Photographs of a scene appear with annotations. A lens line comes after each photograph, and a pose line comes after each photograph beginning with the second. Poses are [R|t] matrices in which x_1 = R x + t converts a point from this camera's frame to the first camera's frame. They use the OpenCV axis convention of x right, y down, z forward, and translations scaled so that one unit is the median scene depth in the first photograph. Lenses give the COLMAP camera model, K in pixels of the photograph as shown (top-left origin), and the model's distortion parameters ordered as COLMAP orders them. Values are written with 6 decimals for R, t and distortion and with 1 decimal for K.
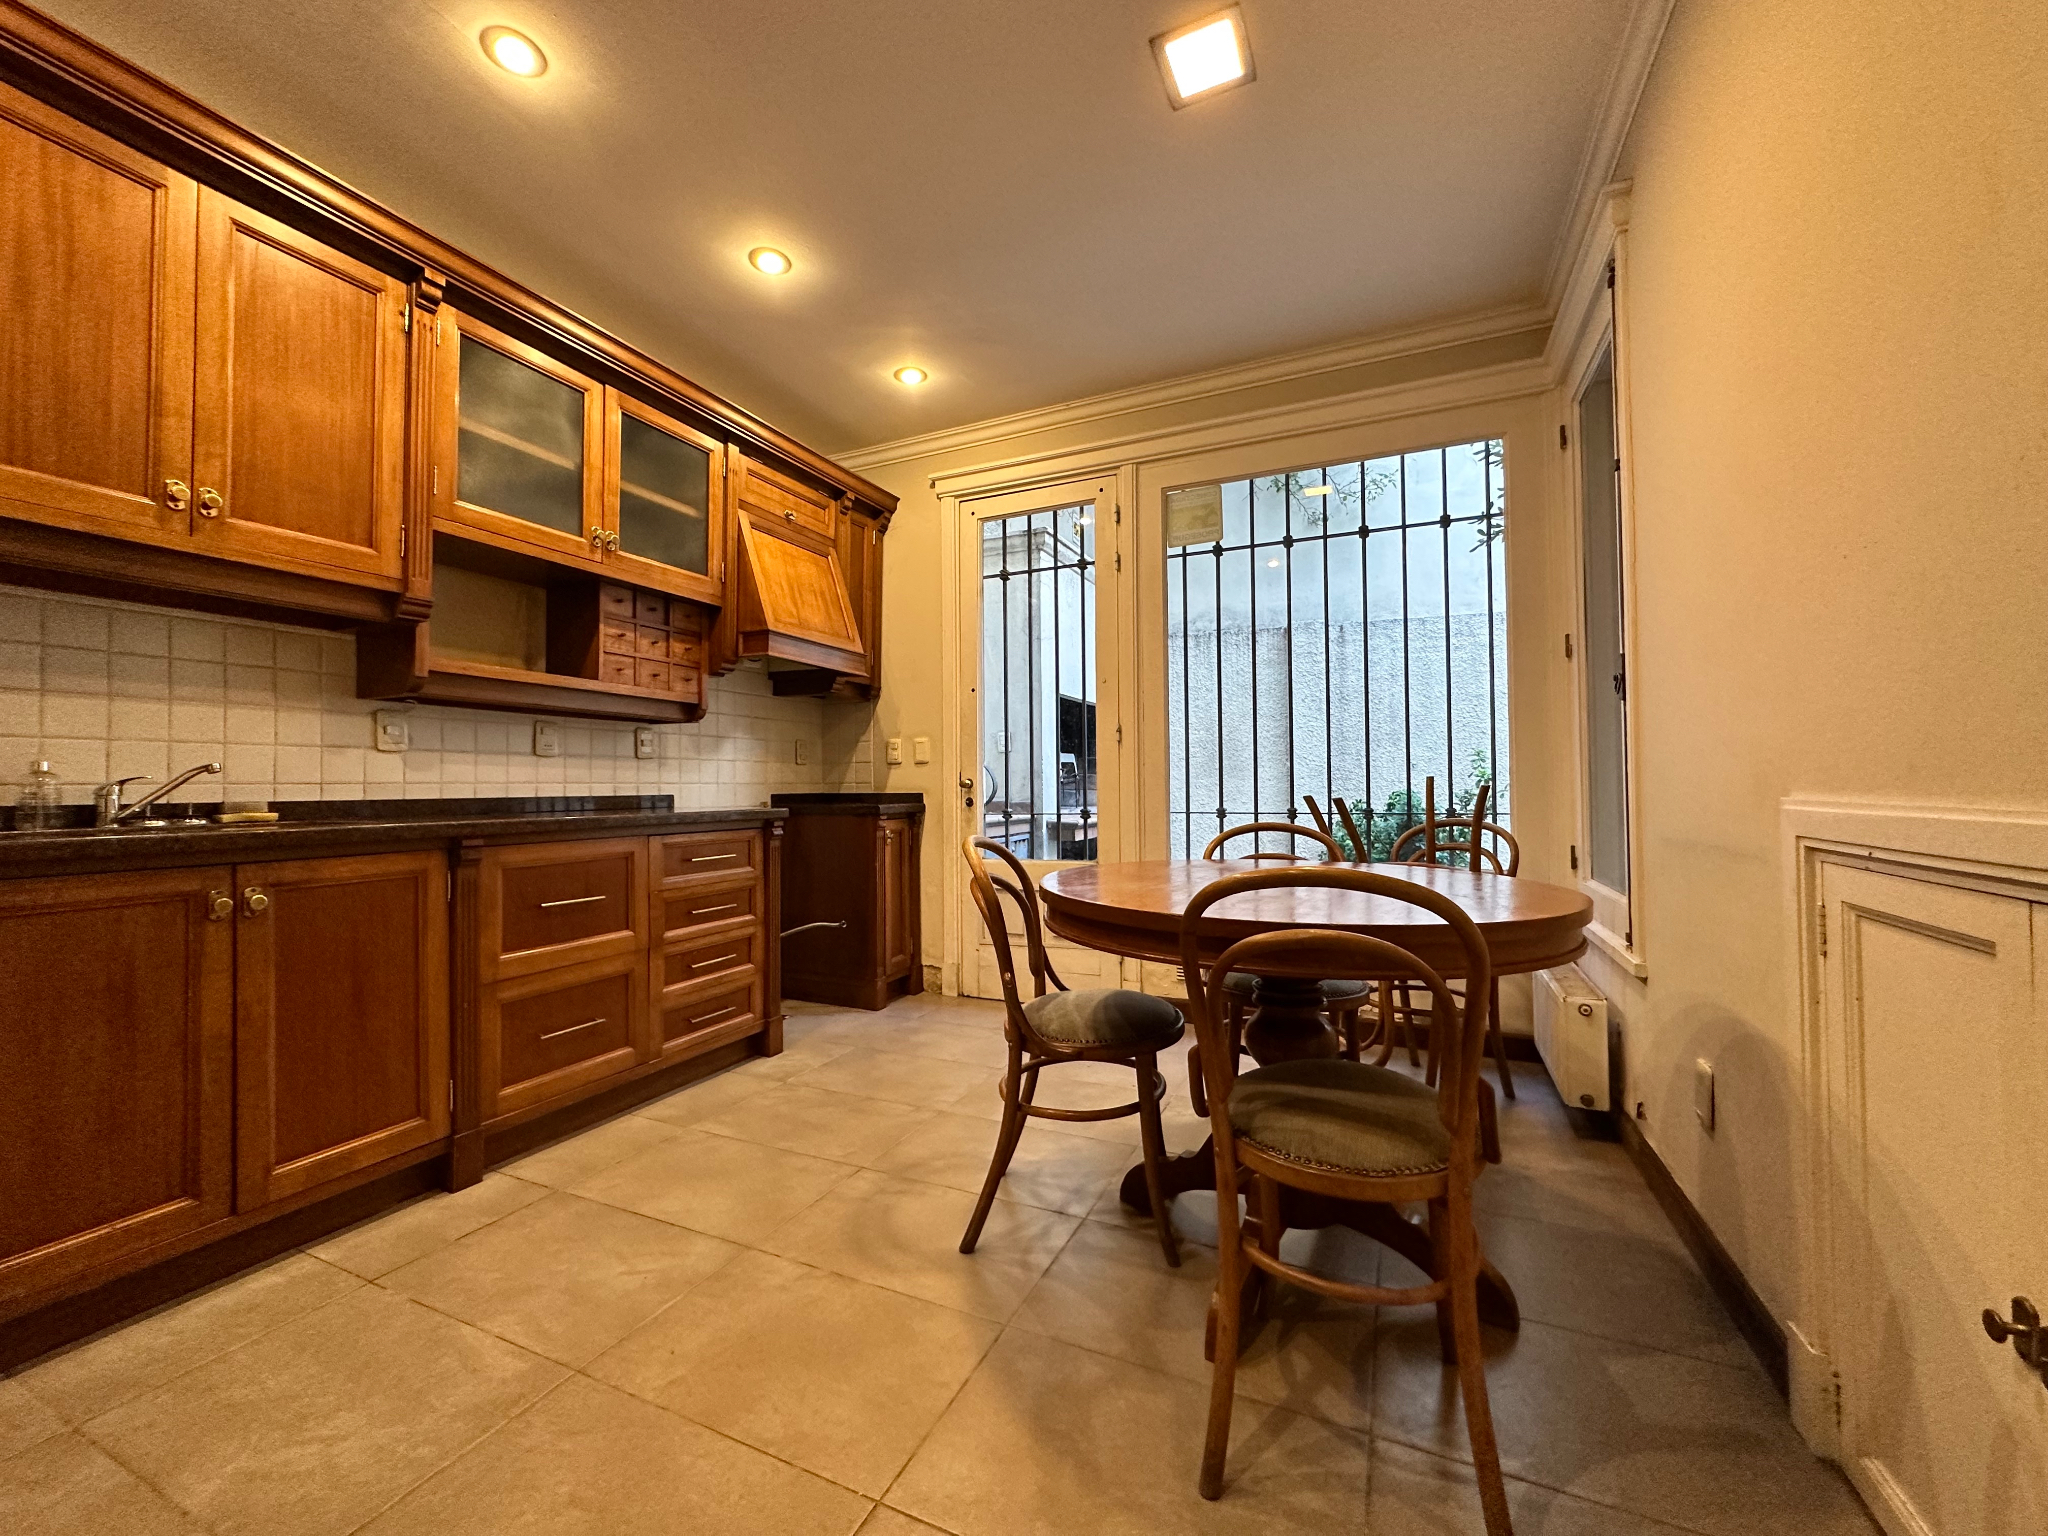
lens RADIAL K [[806.0, 0, 1037.6], [0, 806.0, 765.1], [0, 0, 1]] dist [0.002176, -0.000834]
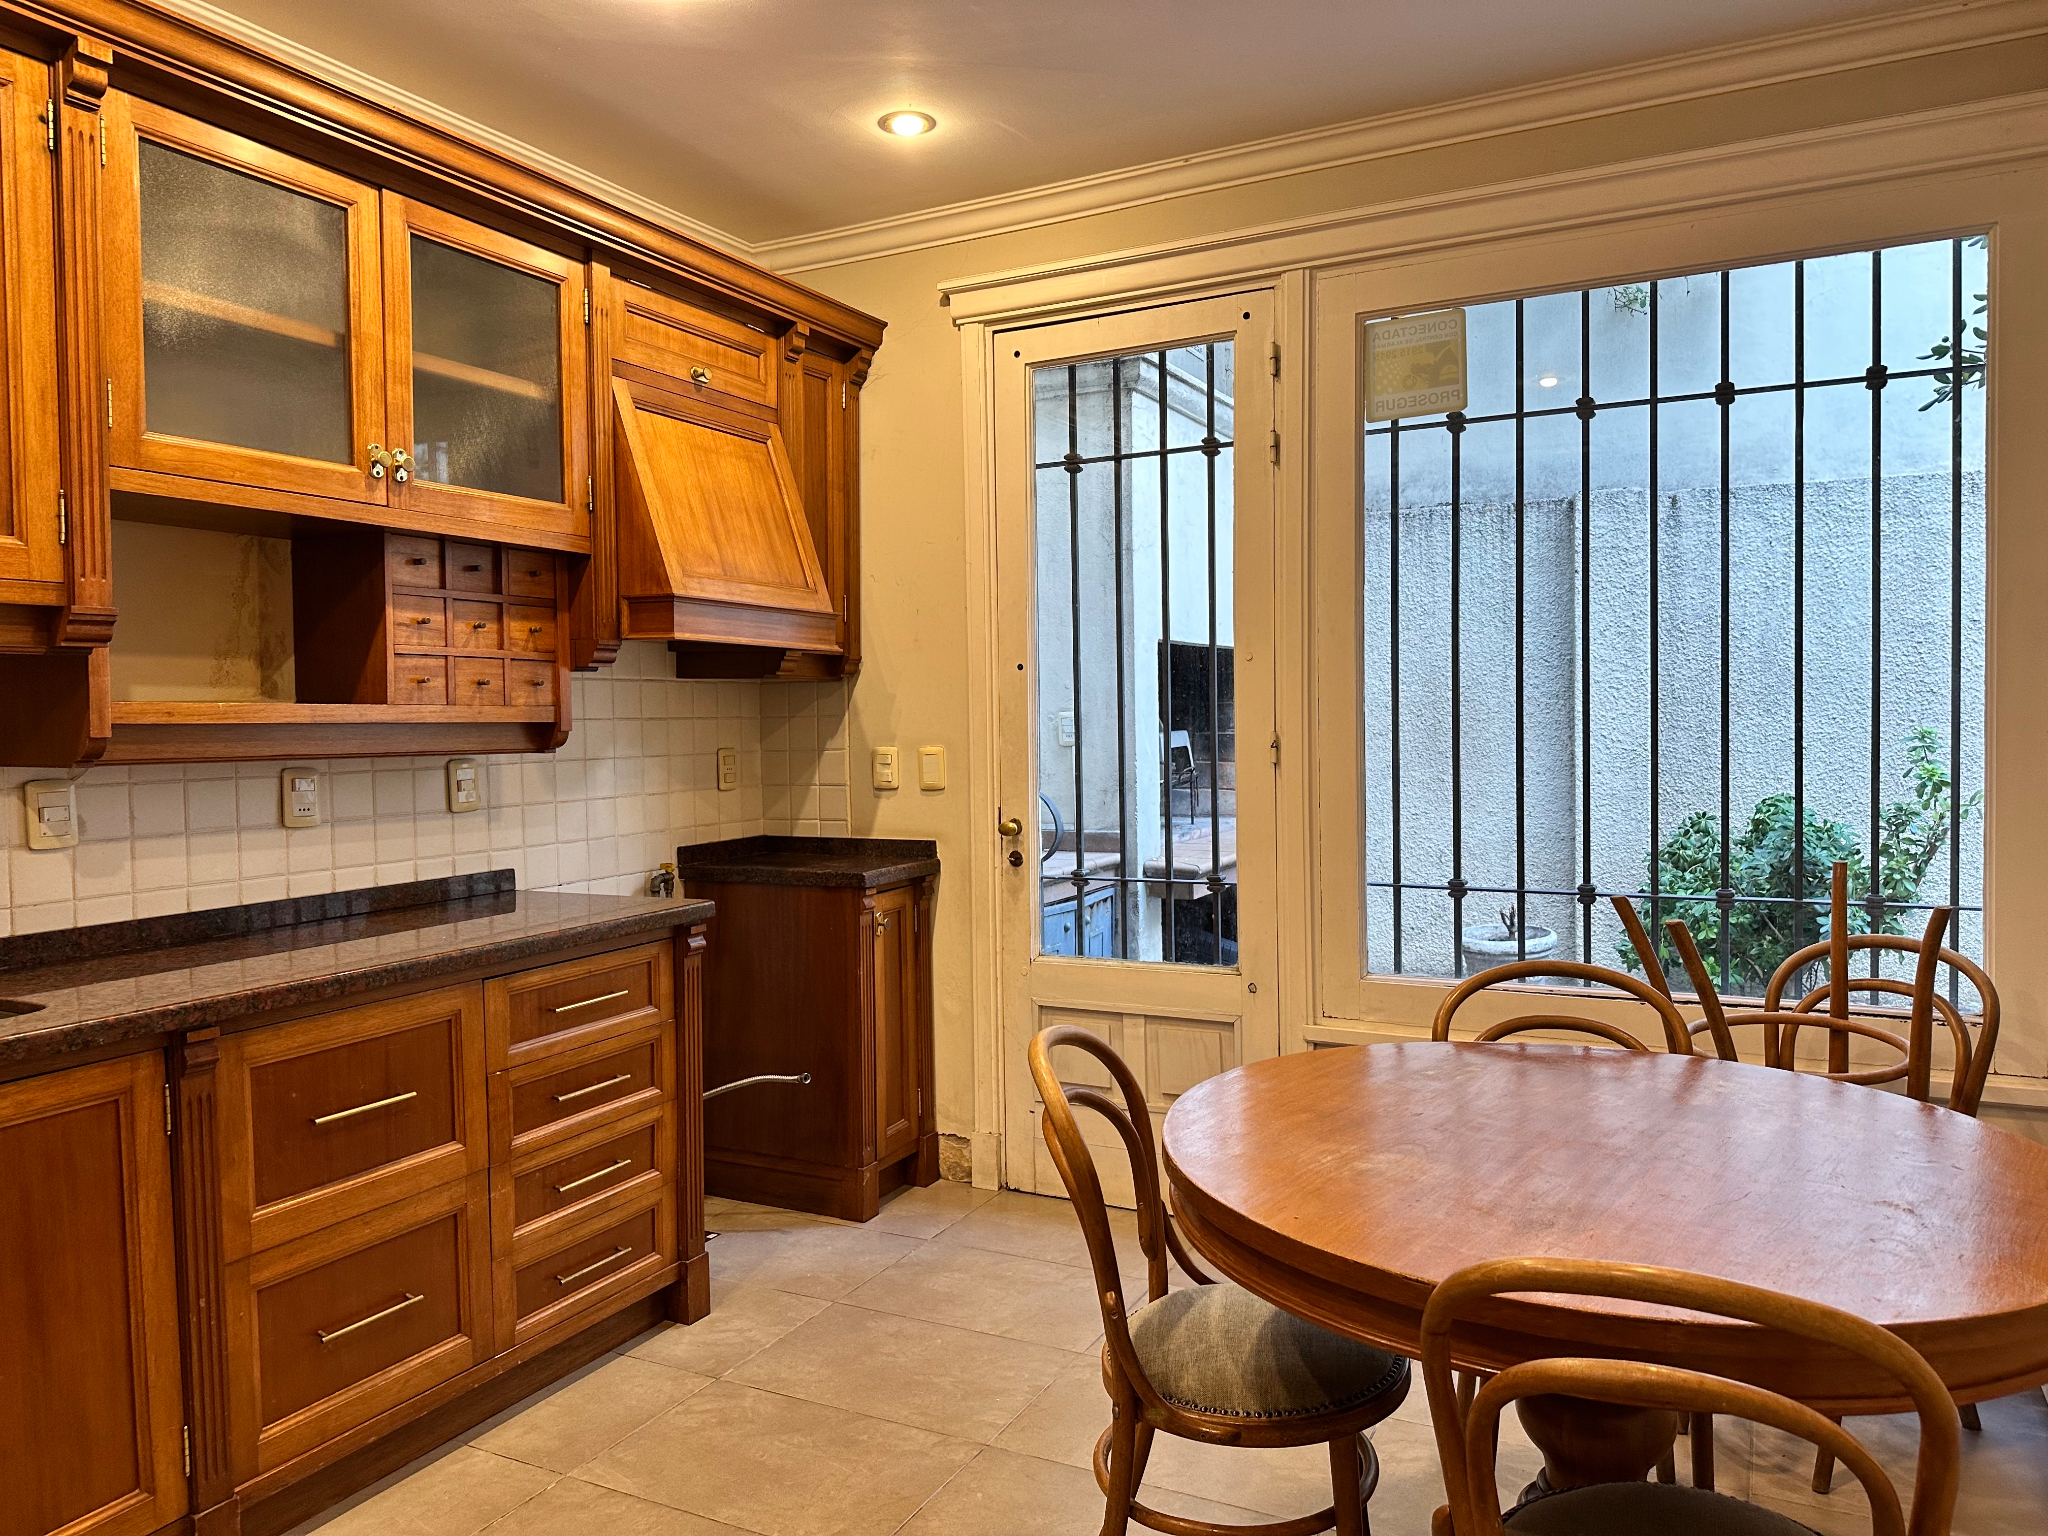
lens RADIAL K [[1434.3, 0, 1053.2], [0, 1434.3, 699.2], [0, 0, 1]] dist [0.048161, -0.046181]
pose [[0.999299, -0.006888, -0.036804, -0.023787], [0.008856, 0.998525, 0.053560, -0.149631], [0.036381, -0.053848, 0.997886, -0.024100]]
